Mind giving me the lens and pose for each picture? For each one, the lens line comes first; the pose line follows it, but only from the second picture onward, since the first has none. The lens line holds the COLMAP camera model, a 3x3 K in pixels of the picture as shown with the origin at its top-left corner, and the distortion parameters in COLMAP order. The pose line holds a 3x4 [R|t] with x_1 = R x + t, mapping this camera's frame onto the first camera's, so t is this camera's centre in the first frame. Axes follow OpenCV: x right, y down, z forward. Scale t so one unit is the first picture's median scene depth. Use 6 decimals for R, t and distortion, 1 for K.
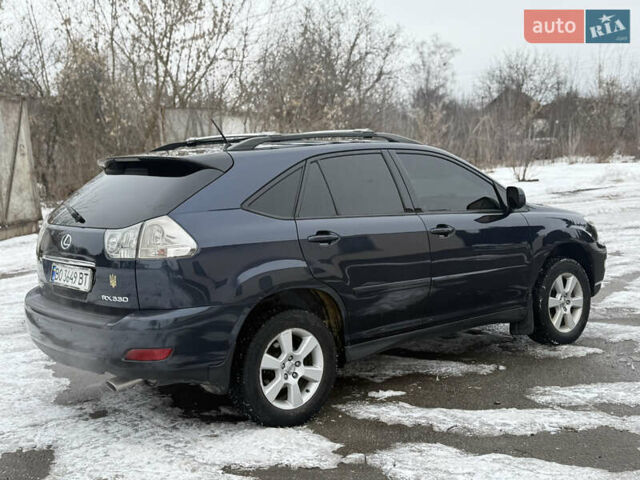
lens RADIAL K [[837.6, 0, 318.5], [0, 837.6, 237.1], [0, 0, 1]] dist [0.174472, 0.000000]
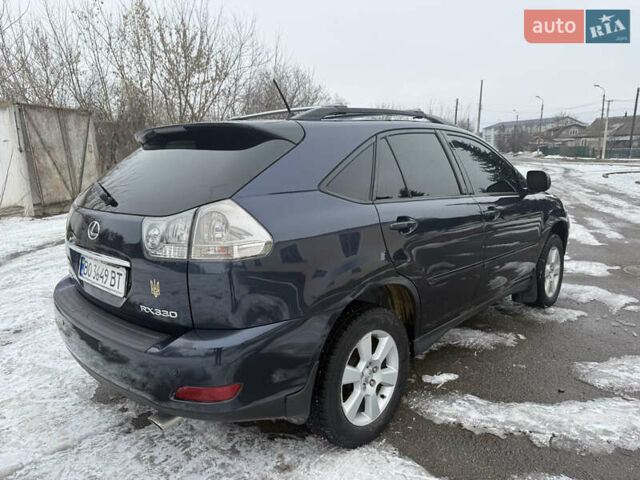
lens RADIAL K [[476.5, 0, 326.9], [0, 476.5, 238.9], [0, 0, 1]] dist [0.058581, -0.039015]
pose [[0.994283, -0.003943, 0.106700, -0.123404], [-0.003302, 0.997704, 0.067644, -0.017093], [-0.106721, -0.067610, 0.991988, 0.509525]]
